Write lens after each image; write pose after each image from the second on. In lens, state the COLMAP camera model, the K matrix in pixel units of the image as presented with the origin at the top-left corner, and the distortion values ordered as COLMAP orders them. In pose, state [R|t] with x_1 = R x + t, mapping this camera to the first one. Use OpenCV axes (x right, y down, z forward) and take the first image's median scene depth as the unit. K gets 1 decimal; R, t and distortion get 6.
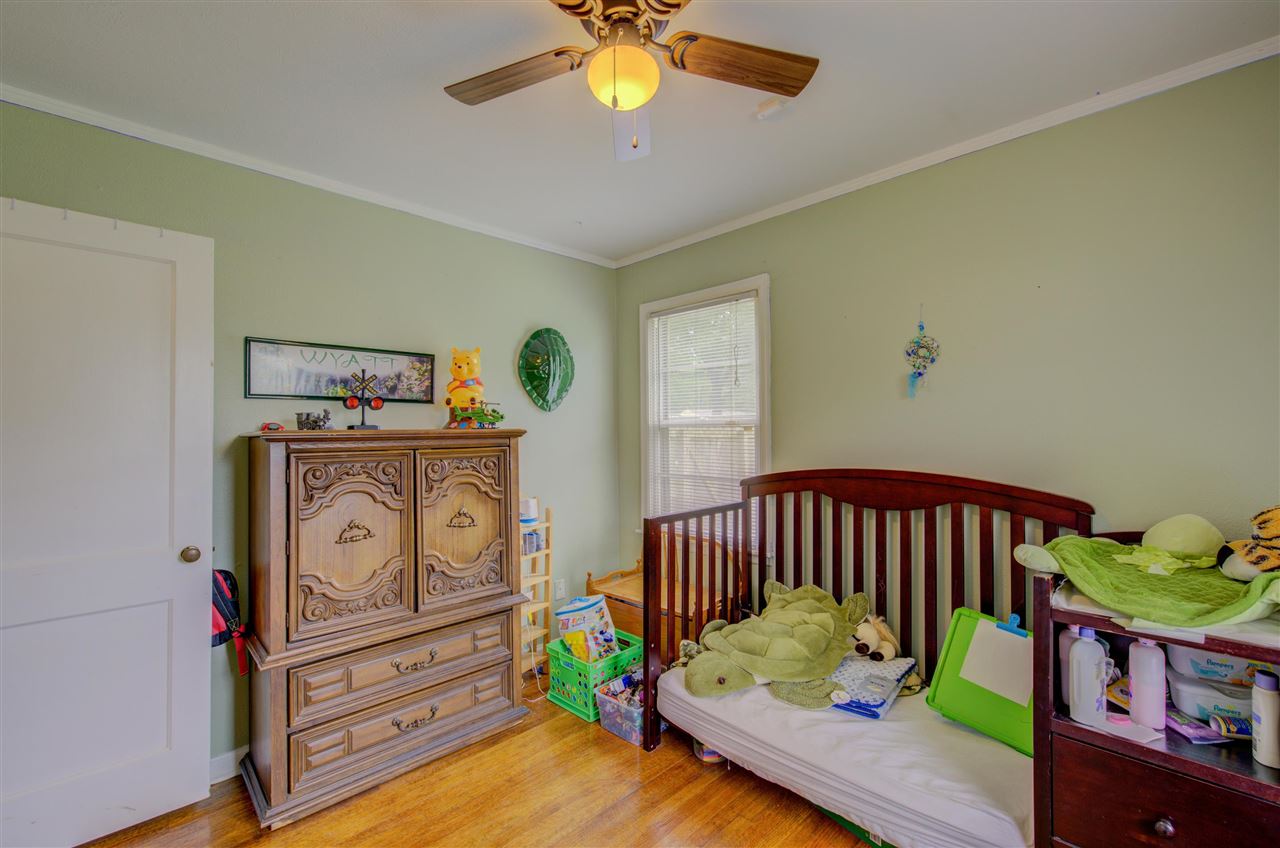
lens RADIAL K [[545.7, 0, 641.9], [0, 545.7, 423.6], [0, 0, 1]] dist [0.000302, 0.000938]
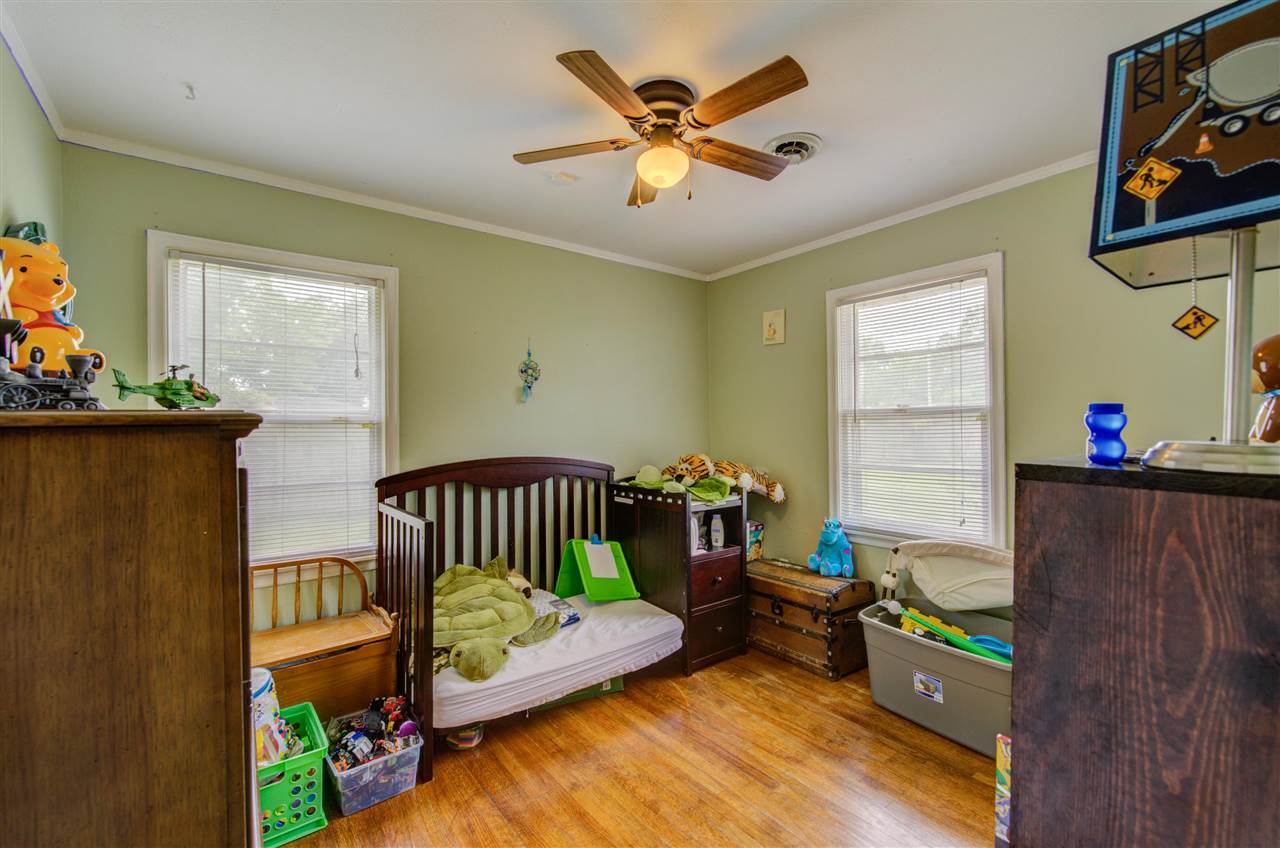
lens RADIAL K [[549.5, 0, 640.0], [0, 549.5, 424.0], [0, 0, 1]] dist [-0.001881, 0.000527]
pose [[0.119402, 0.019430, 0.992656, -0.862897], [0.001511, 0.999804, -0.019752, 0.032570], [-0.992845, 0.003859, 0.119349, 0.551226]]
